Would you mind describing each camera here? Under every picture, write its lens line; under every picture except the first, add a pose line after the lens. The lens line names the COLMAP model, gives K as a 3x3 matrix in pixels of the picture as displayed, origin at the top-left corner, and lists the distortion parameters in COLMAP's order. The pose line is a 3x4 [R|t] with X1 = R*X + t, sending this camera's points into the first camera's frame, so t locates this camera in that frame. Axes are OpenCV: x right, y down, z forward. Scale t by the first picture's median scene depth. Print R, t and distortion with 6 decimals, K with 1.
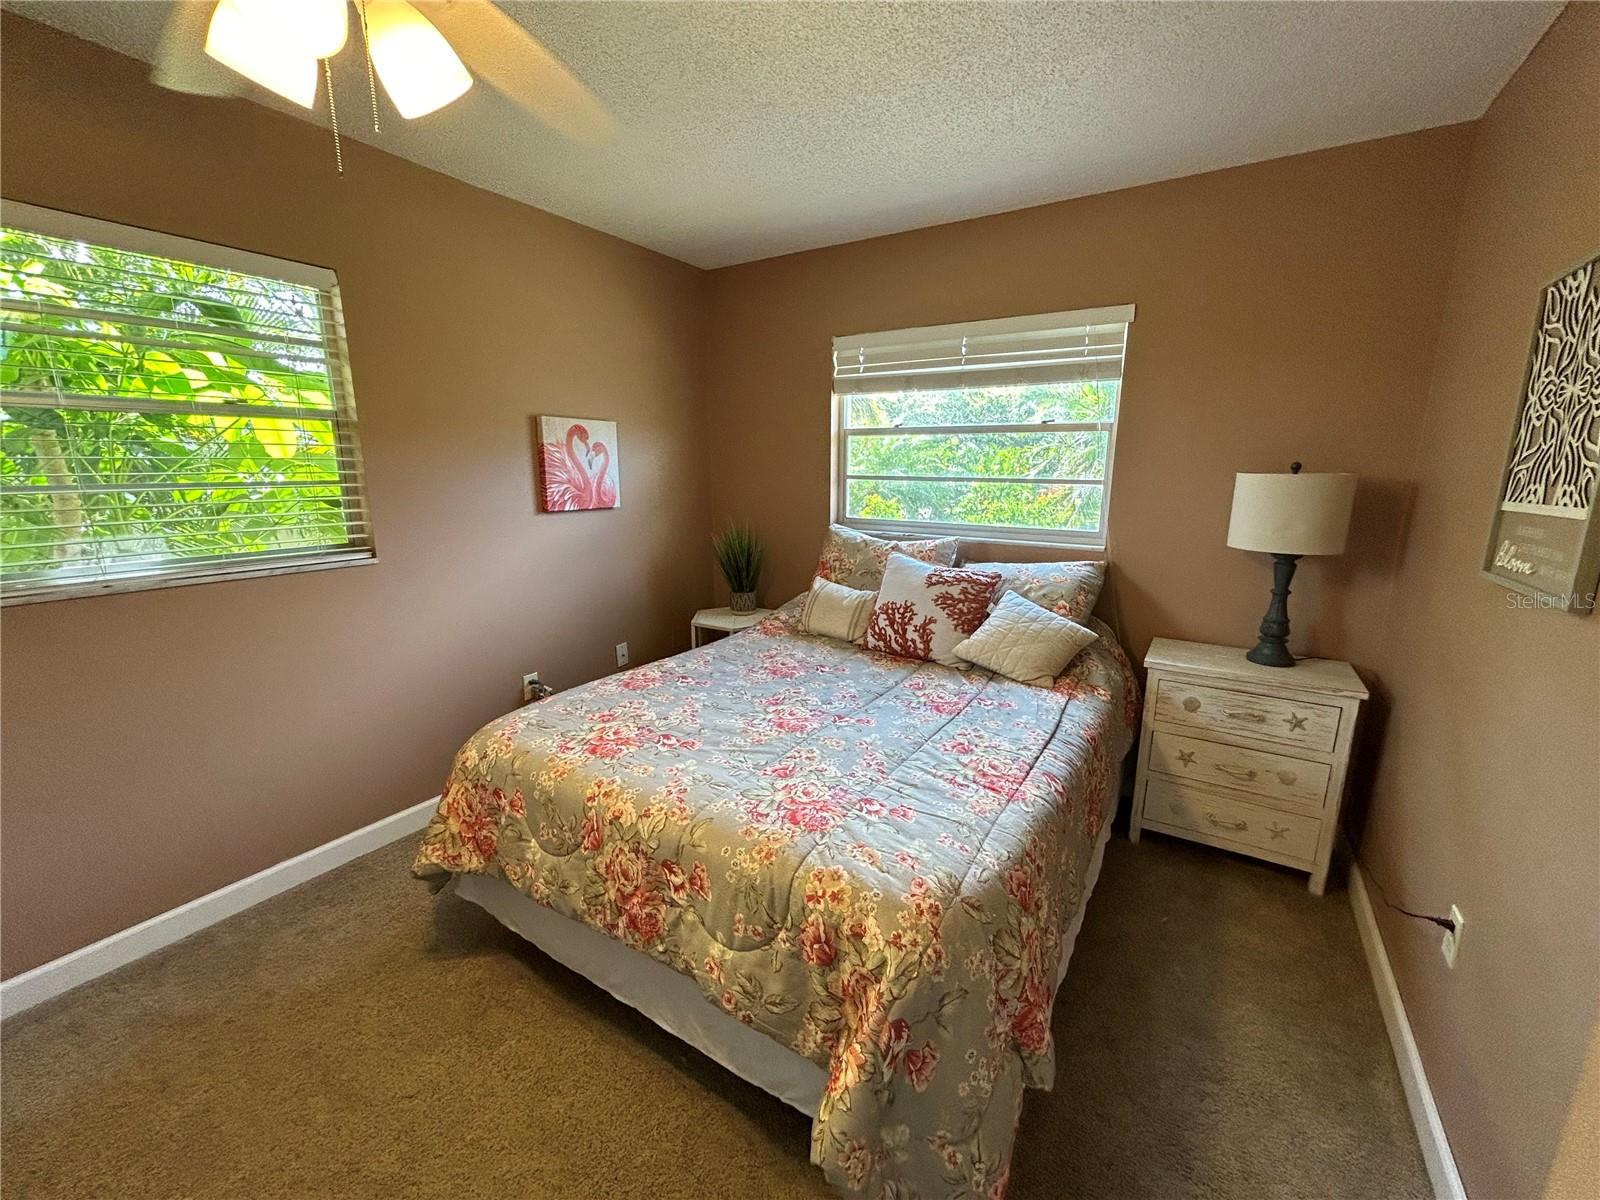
lens RADIAL K [[644.9, 0, 807.4], [0, 644.9, 599.2], [0, 0, 1]] dist [-0.003228, 0.000074]
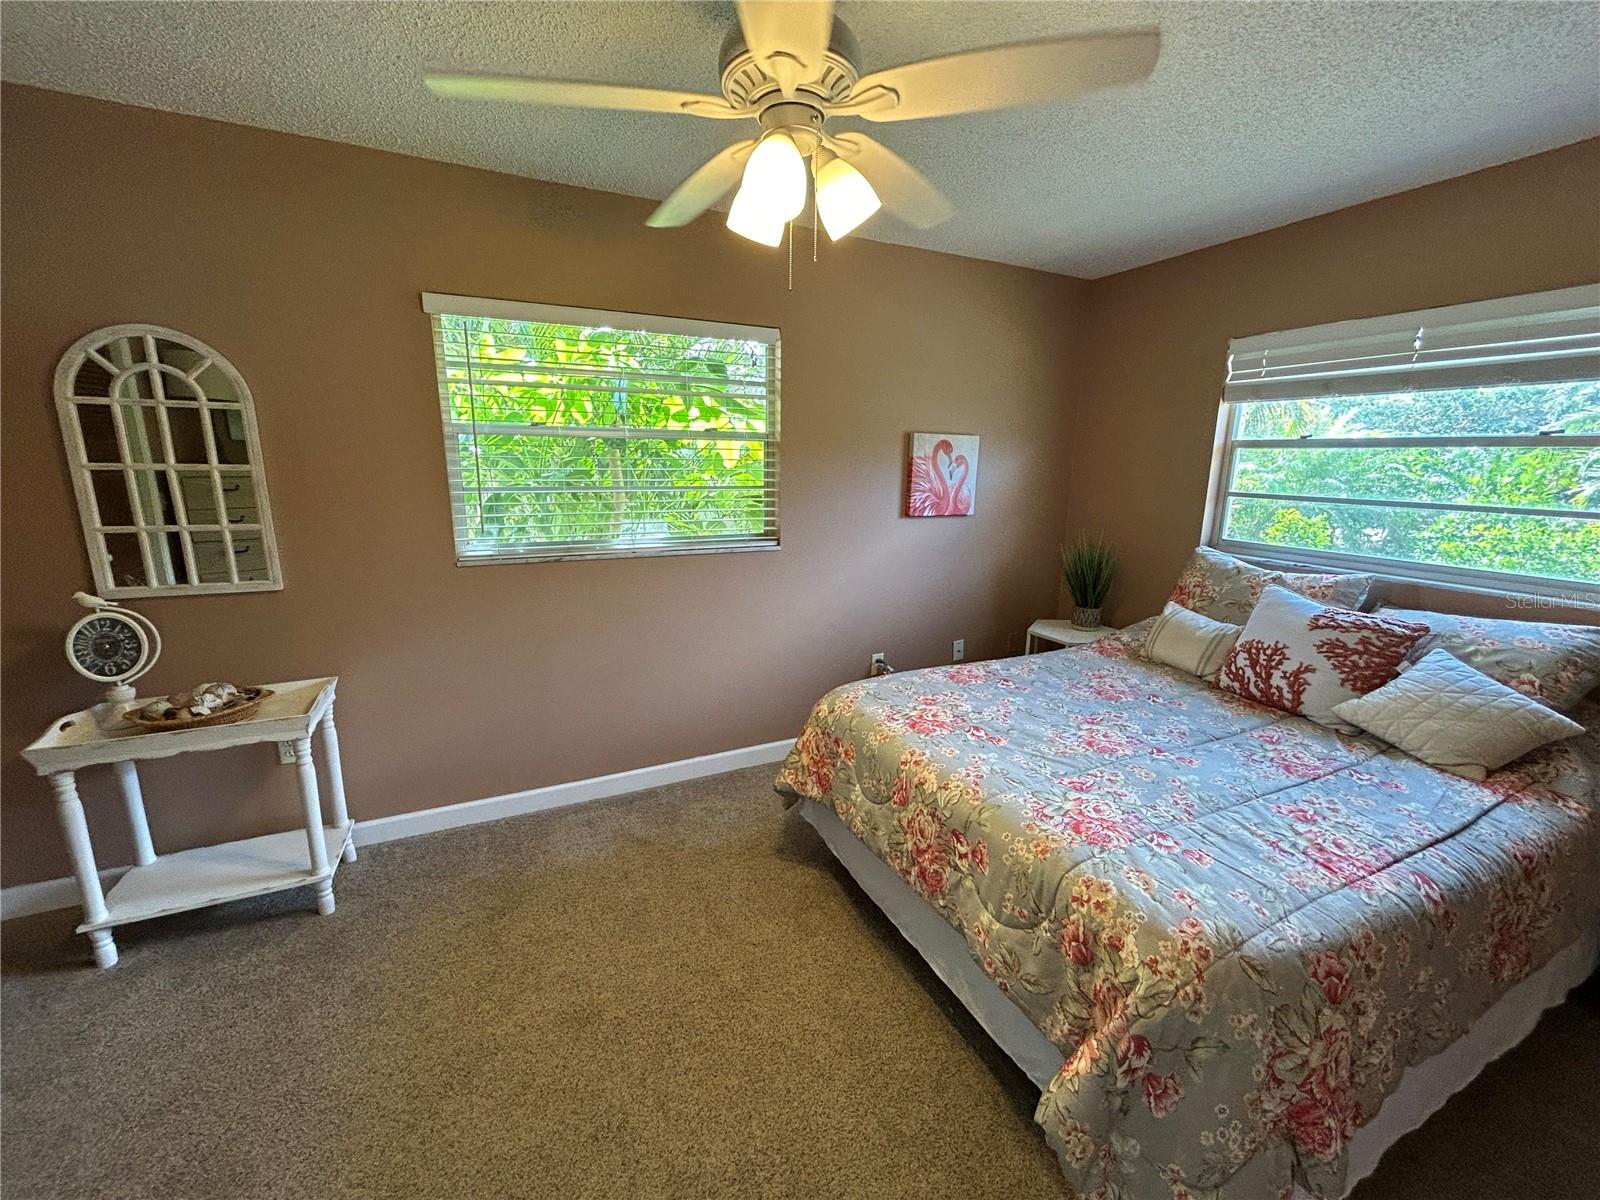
lens RADIAL K [[644.9, 0, 798.2], [0, 644.9, 598.4], [0, 0, 1]] dist [-0.003228, 0.000074]
pose [[0.842967, 0.120876, -0.524210, 0.068066], [-0.120061, 0.992124, 0.035705, -0.010907], [0.524397, 0.032839, 0.850840, -0.102156]]
